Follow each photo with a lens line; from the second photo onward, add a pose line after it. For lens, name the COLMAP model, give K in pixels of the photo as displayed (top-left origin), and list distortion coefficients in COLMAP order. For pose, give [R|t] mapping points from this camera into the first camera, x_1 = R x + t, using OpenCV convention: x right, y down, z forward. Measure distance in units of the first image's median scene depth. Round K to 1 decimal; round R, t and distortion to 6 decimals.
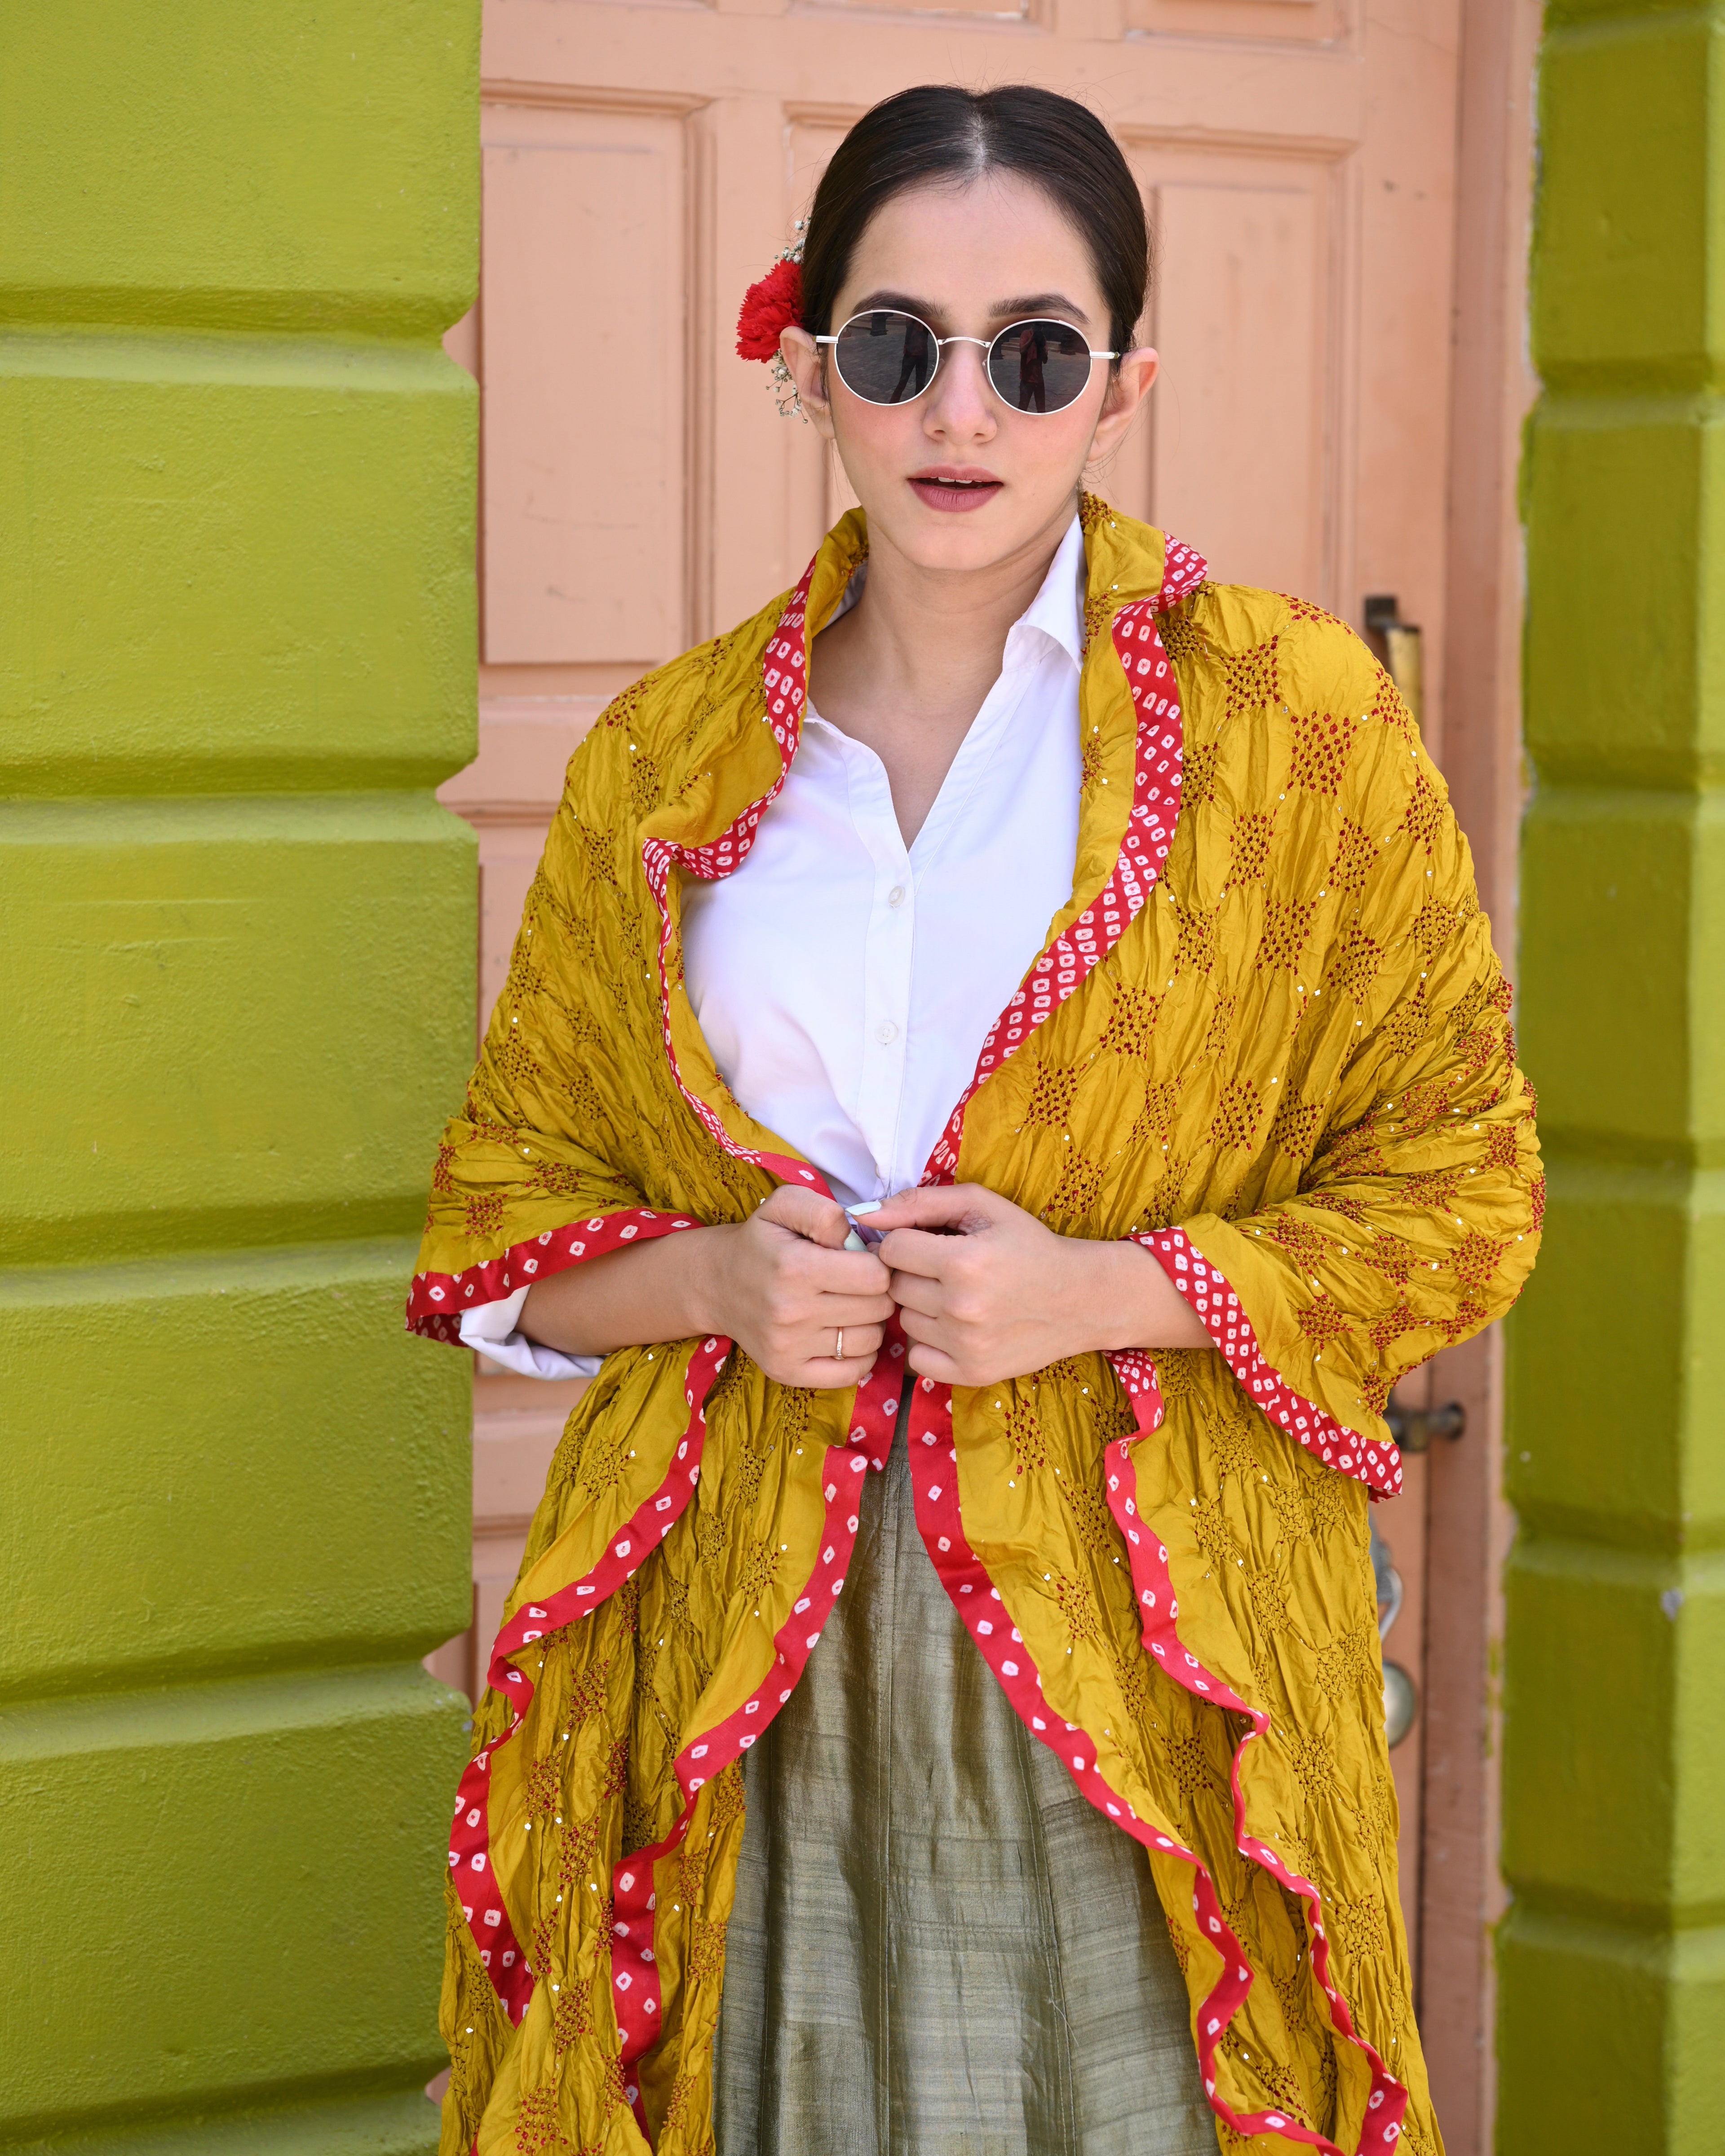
lens RADIAL K [[7577.3, 0, 766.8], [0, 7577.3, 1115.3], [0, 0, 1]] dist [-0.059350, 0.000000]
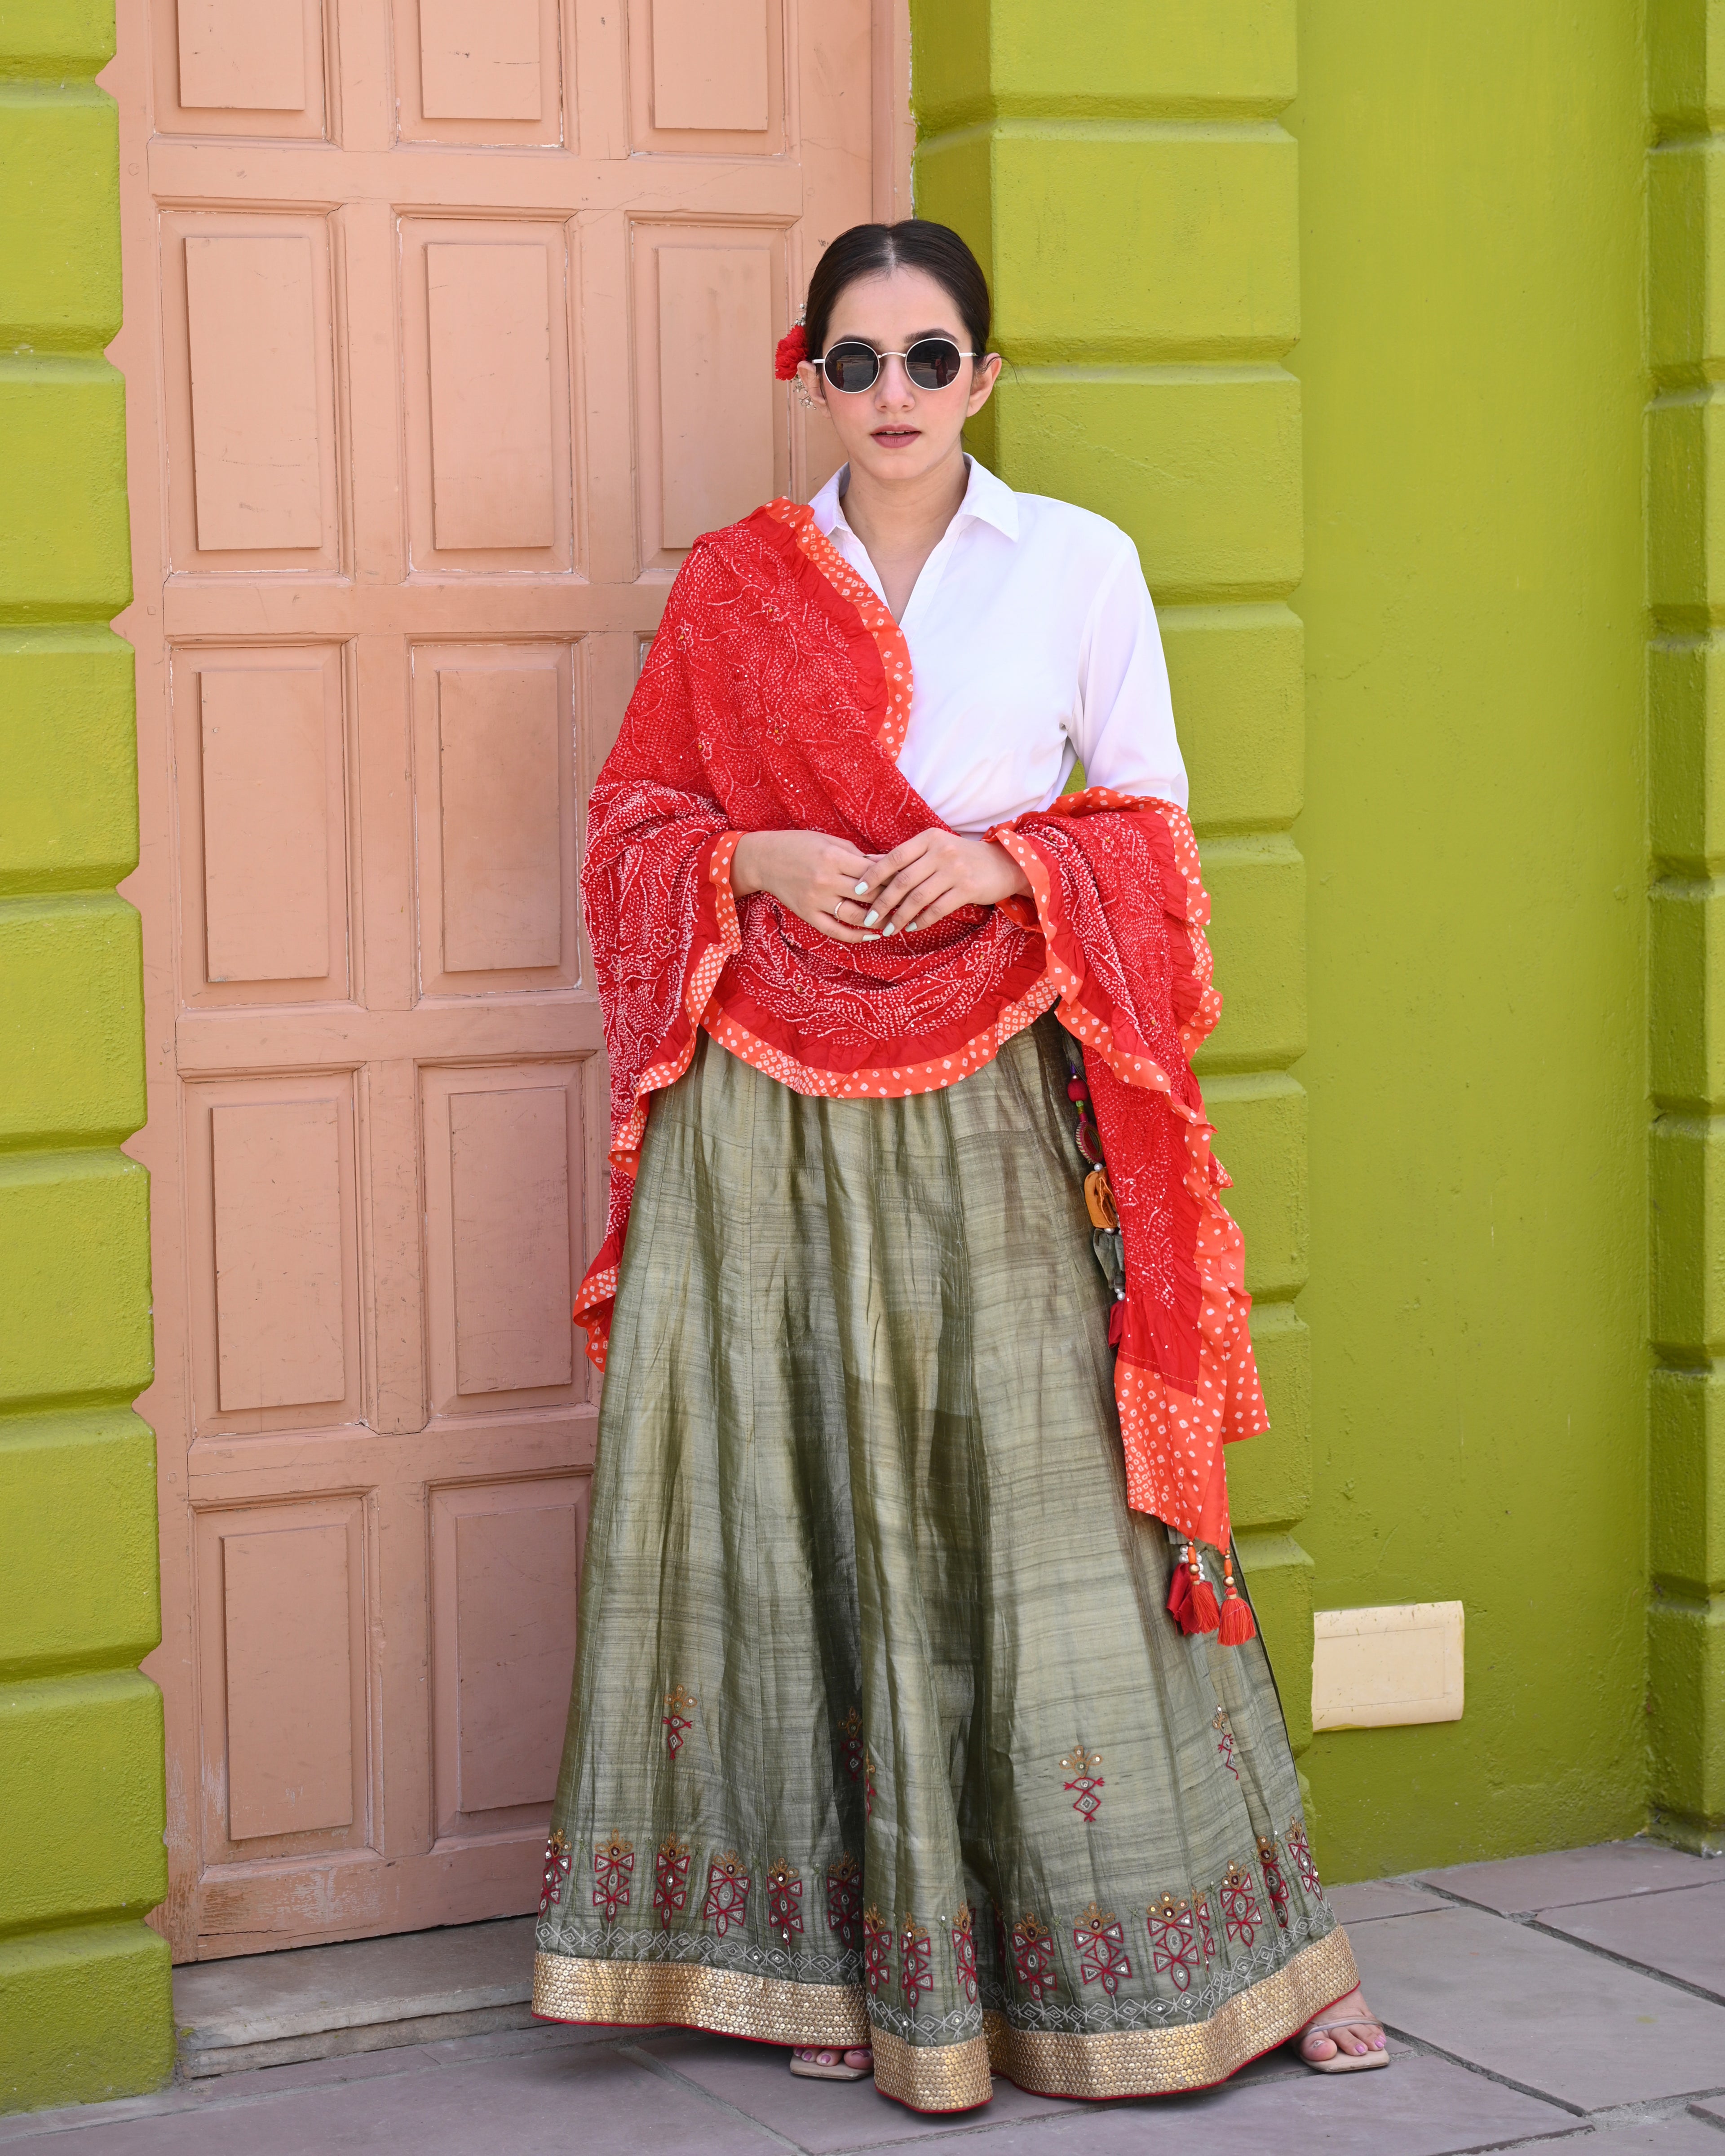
lens RADIAL K [[5288.3, 0, 757.4], [0, 5288.3, 933.2], [0, 0, 1]] dist [-0.000516, 0.000000]
pose [[0.986888, -0.017809, -0.160420, 0.263268], [0.016755, 0.999828, -0.007920, 0.034599], [0.160534, 0.005128, 0.987017, -0.117093]]
